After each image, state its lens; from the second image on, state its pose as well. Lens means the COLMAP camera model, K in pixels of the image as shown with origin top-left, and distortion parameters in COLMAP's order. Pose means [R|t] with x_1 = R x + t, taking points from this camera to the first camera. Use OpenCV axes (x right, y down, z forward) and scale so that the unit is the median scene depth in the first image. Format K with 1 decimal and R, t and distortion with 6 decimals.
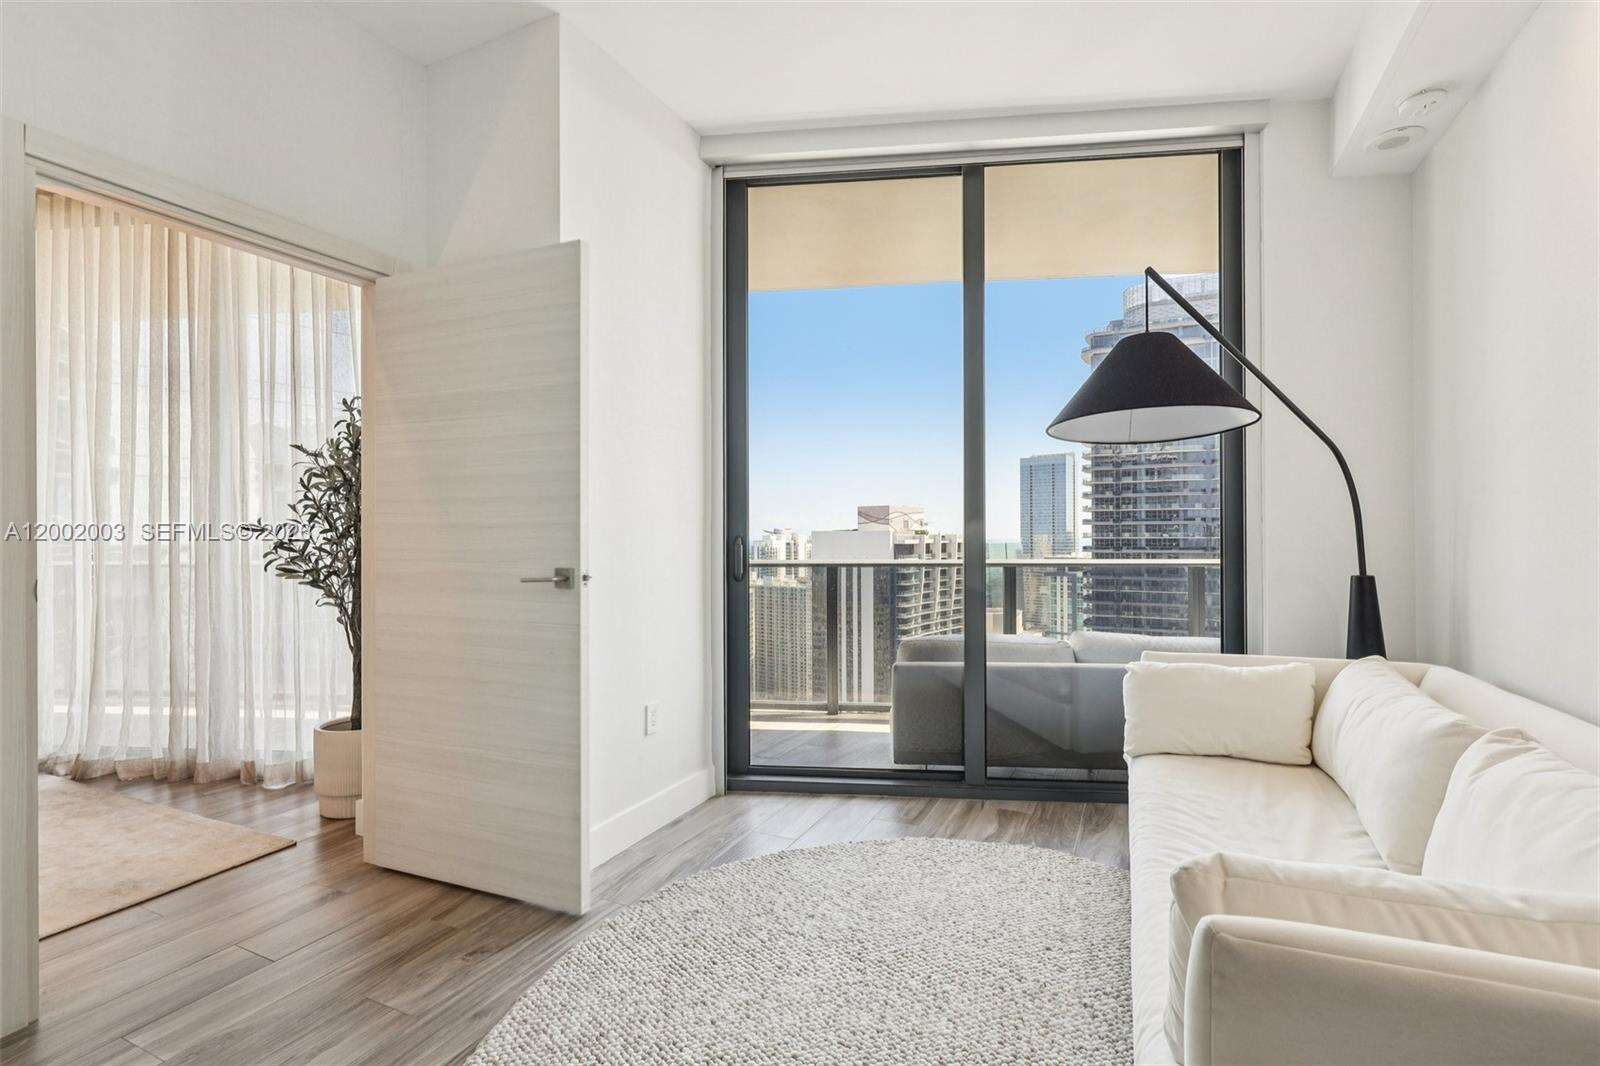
lens RADIAL K [[732.1, 0, 804.9], [0, 732.1, 530.8], [0, 0, 1]] dist [-0.000905, 0.000655]
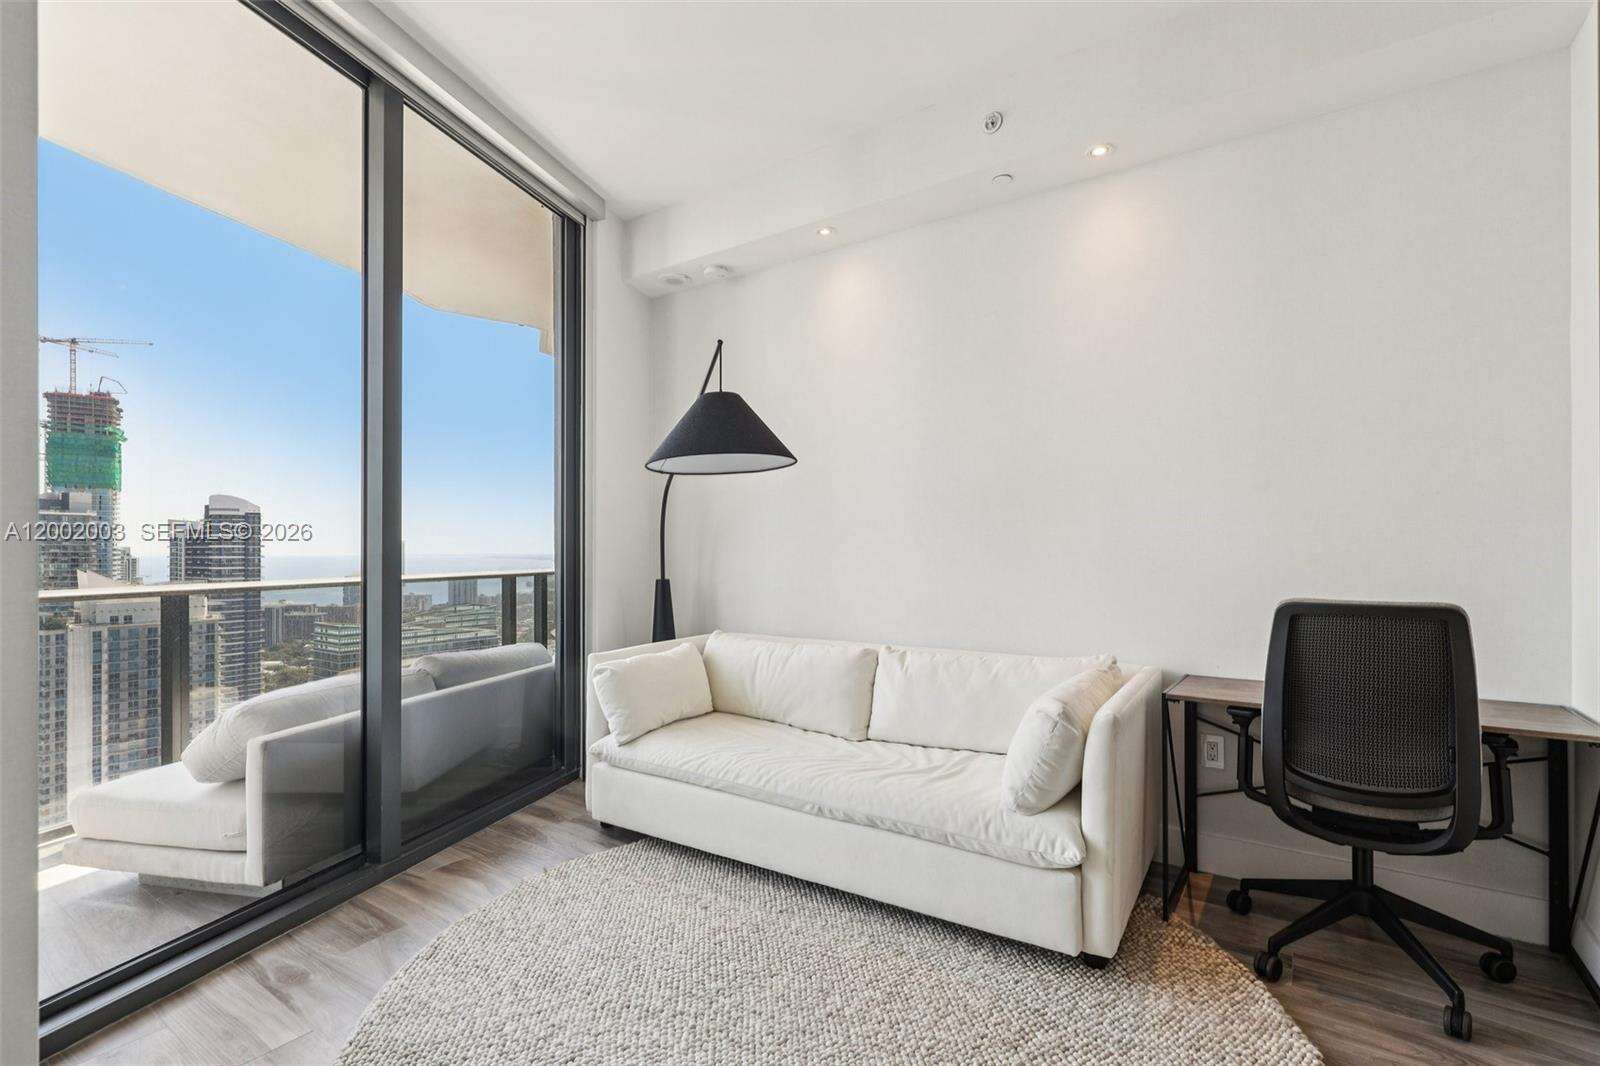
lens RADIAL K [[732.1, 0, 822.2], [0, 732.1, 547.0], [0, 0, 1]] dist [-0.000905, 0.000655]
pose [[0.174445, 0.005825, 0.984650, -0.567642], [-0.004017, 0.999978, -0.005204, 0.004531], [-0.984659, -0.003048, 0.174464, 0.452285]]
